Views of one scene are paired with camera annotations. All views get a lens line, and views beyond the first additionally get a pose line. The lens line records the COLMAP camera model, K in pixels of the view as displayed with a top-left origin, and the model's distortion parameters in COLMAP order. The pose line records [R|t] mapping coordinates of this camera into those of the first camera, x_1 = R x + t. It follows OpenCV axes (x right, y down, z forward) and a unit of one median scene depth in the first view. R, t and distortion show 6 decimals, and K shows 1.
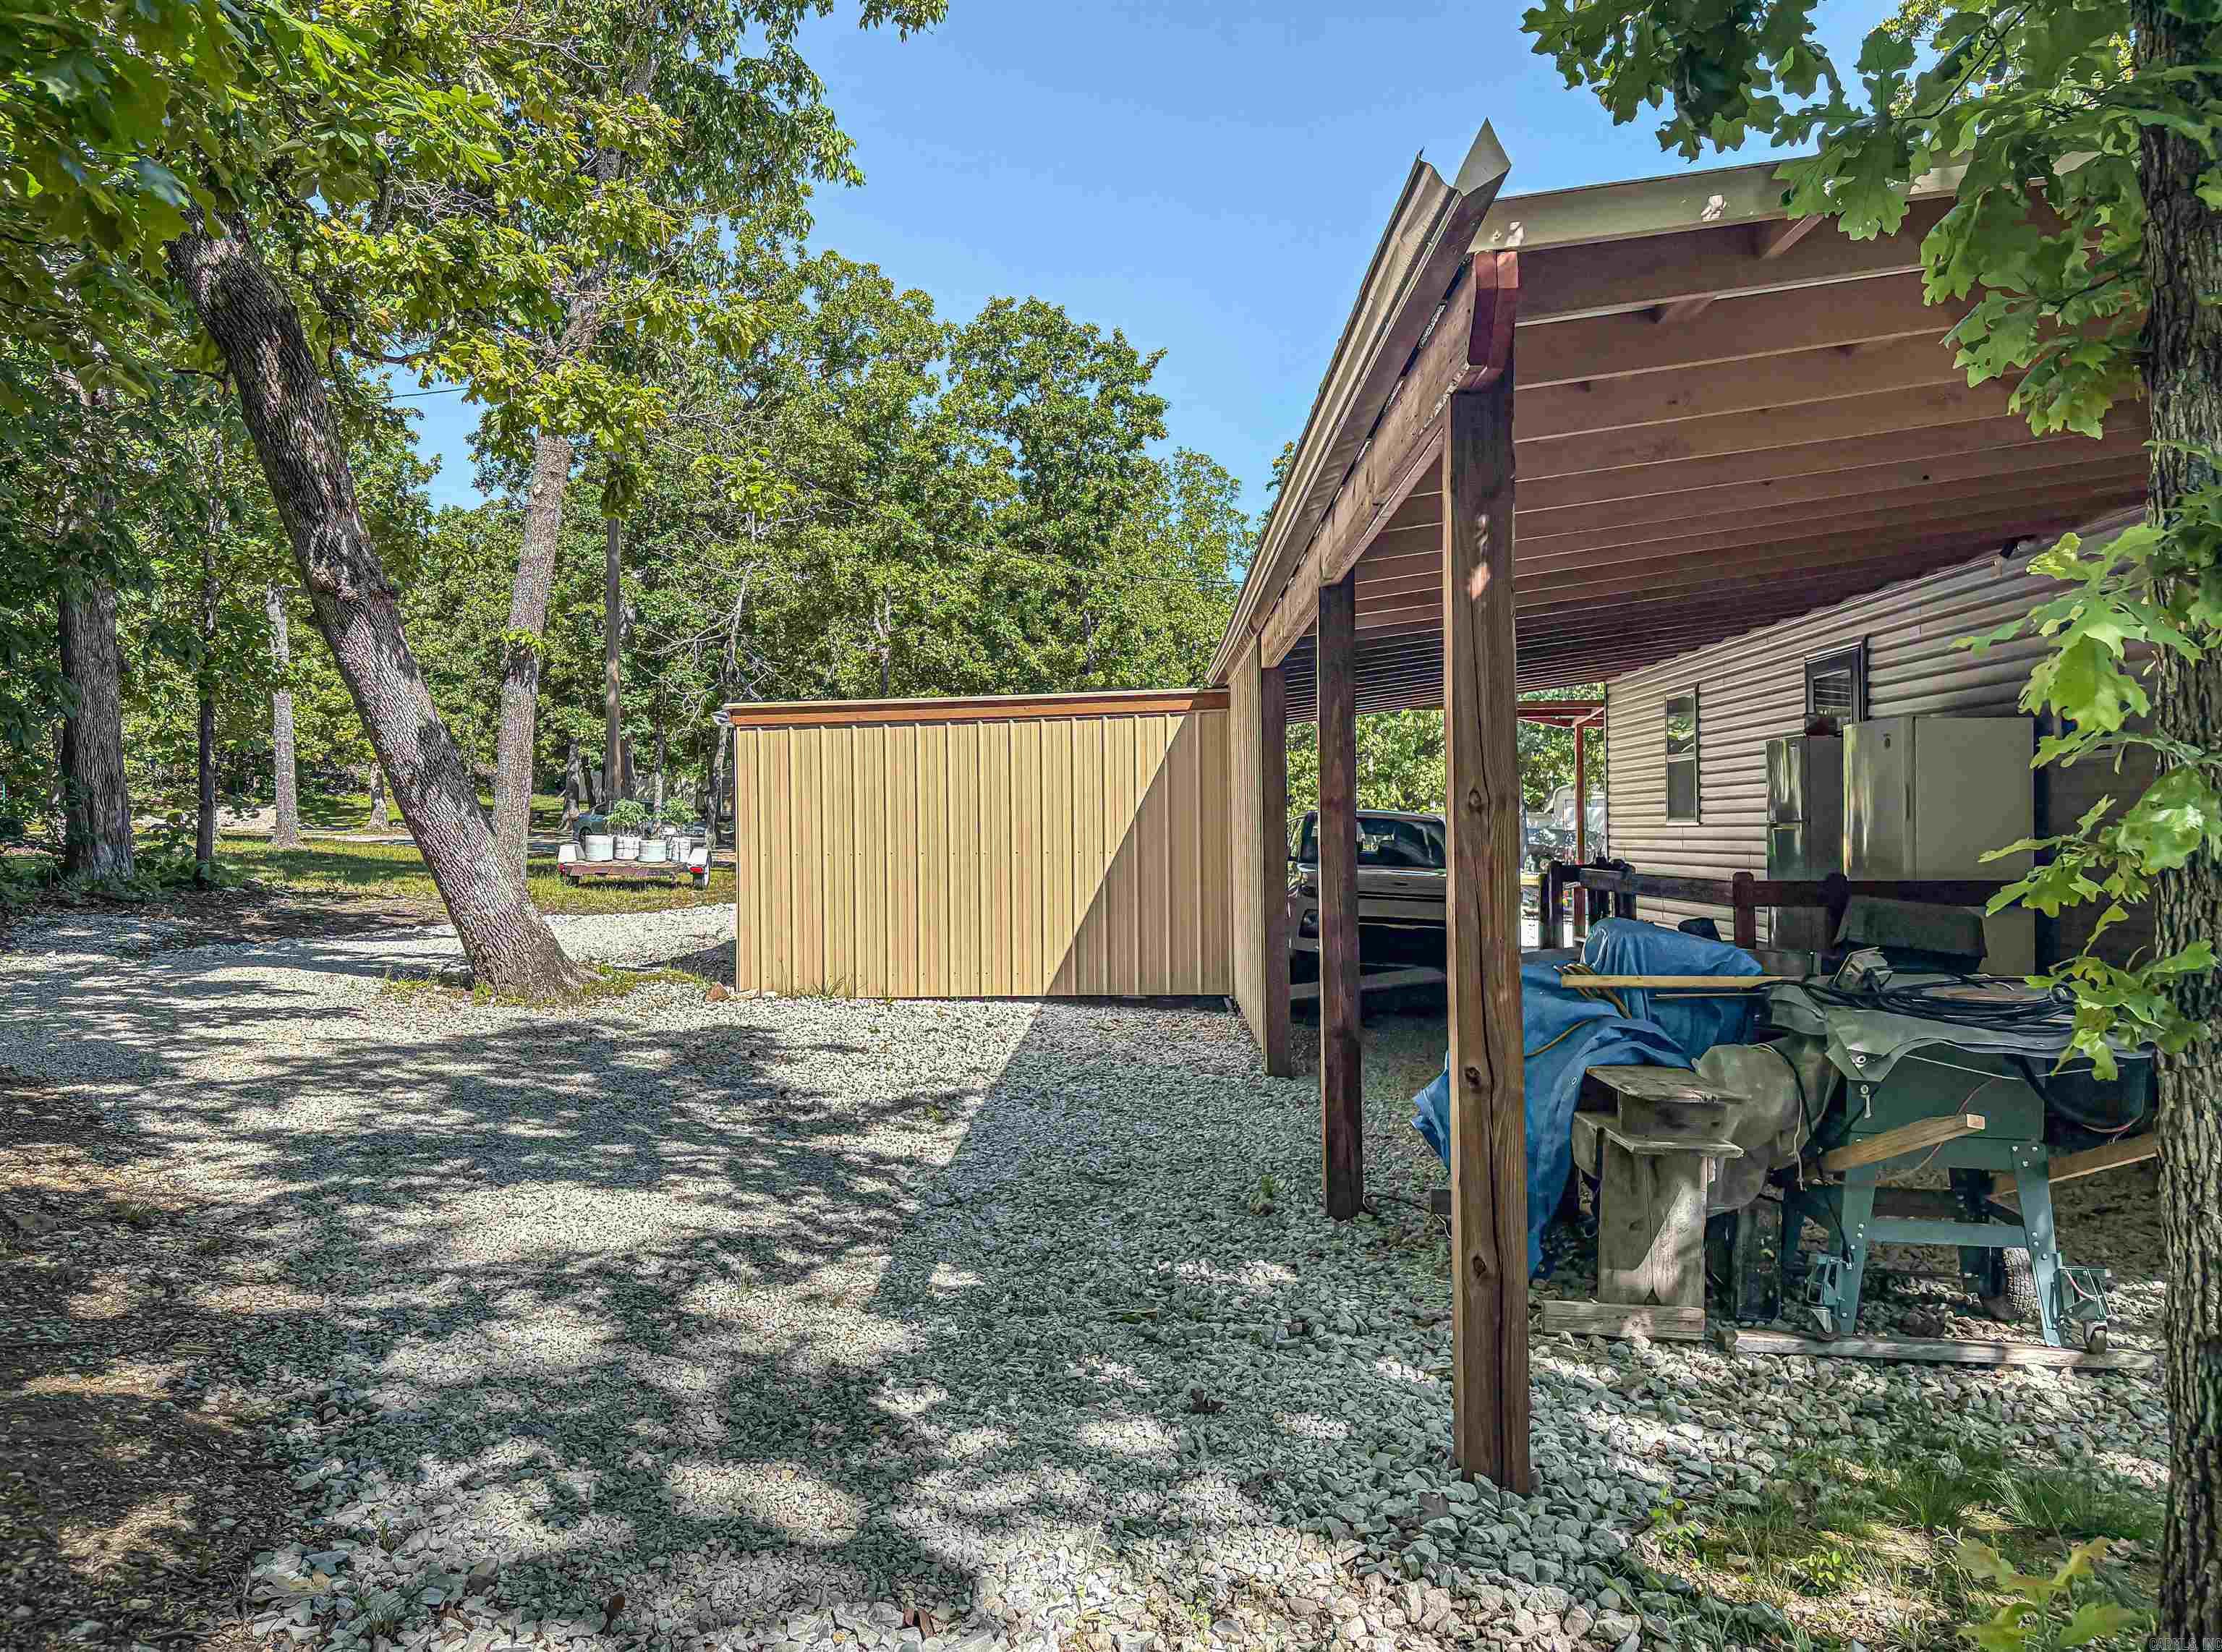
lens RADIAL K [[1681.2, 0, 1111.0], [0, 1681.2, 826.0], [0, 0, 1]] dist [0.063197, -0.070445]
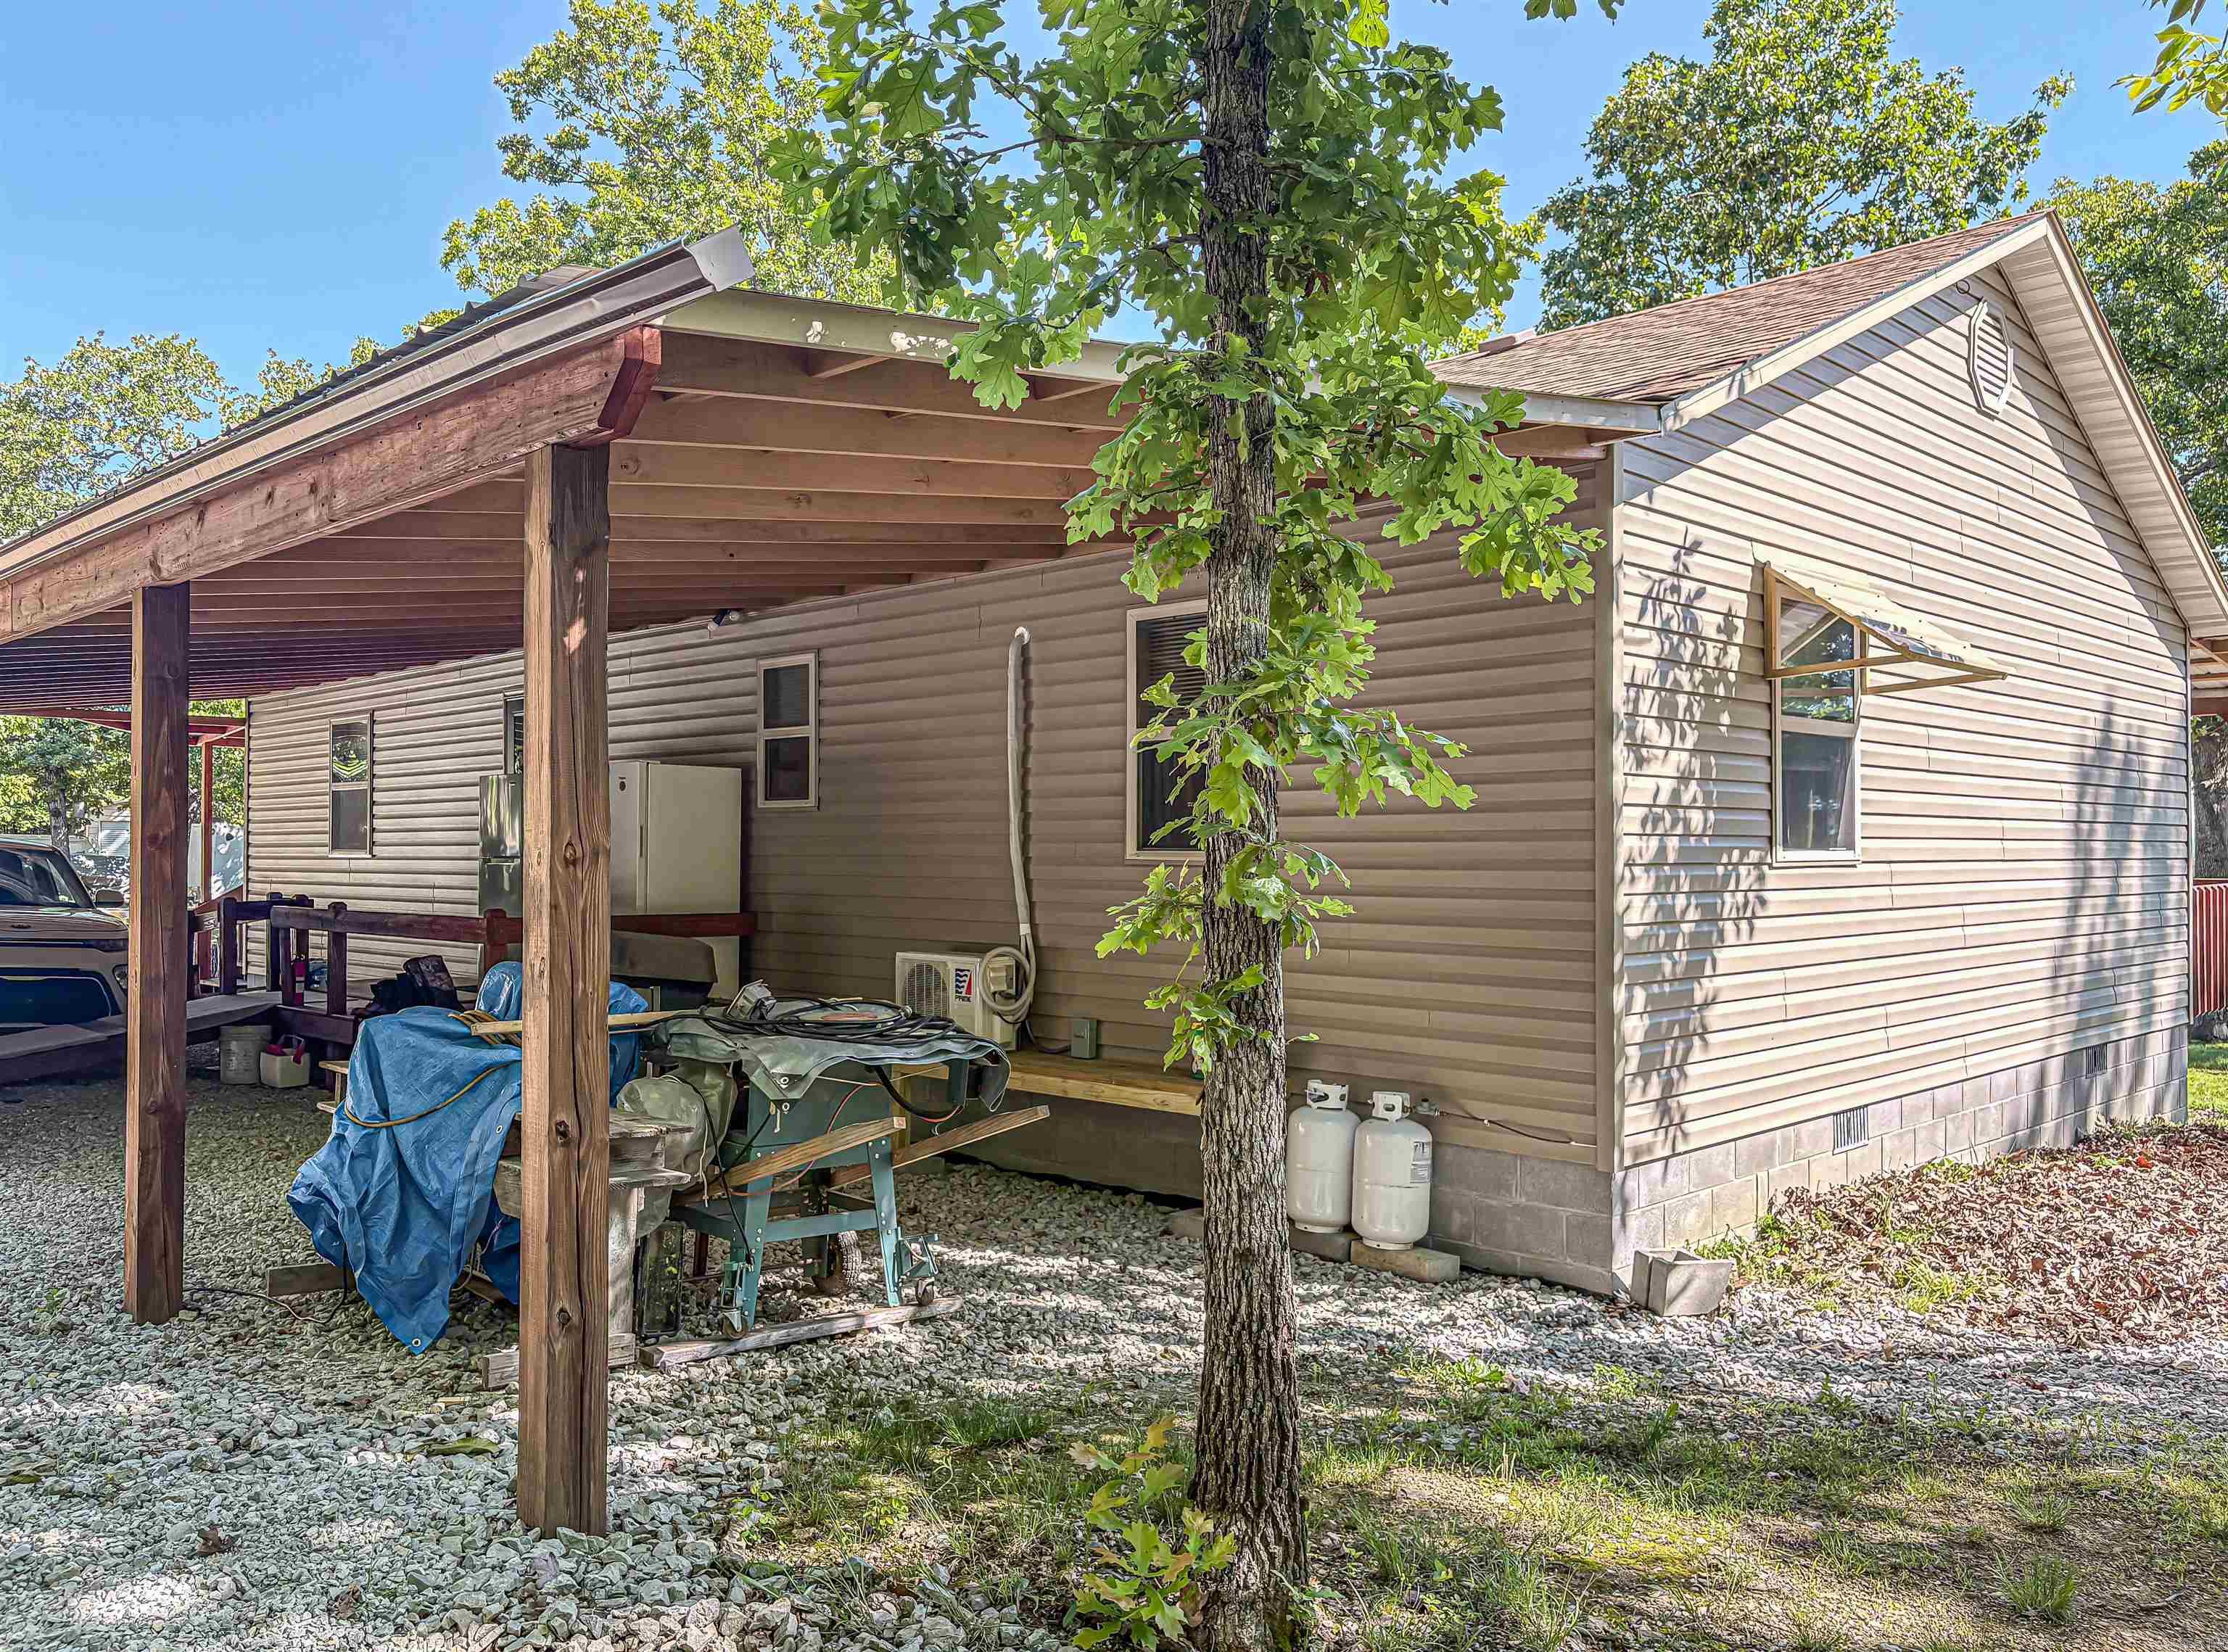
lens RADIAL K [[1742.1, 0, 1114.0], [0, 1742.1, 826.0], [0, 0, 1]] dist [0.032983, -0.053949]
pose [[0.688811, 0.020316, 0.724656, -0.241416], [-0.009647, 0.999776, -0.018860, -0.011425], [-0.724877, 0.006000, 0.688853, 0.038932]]
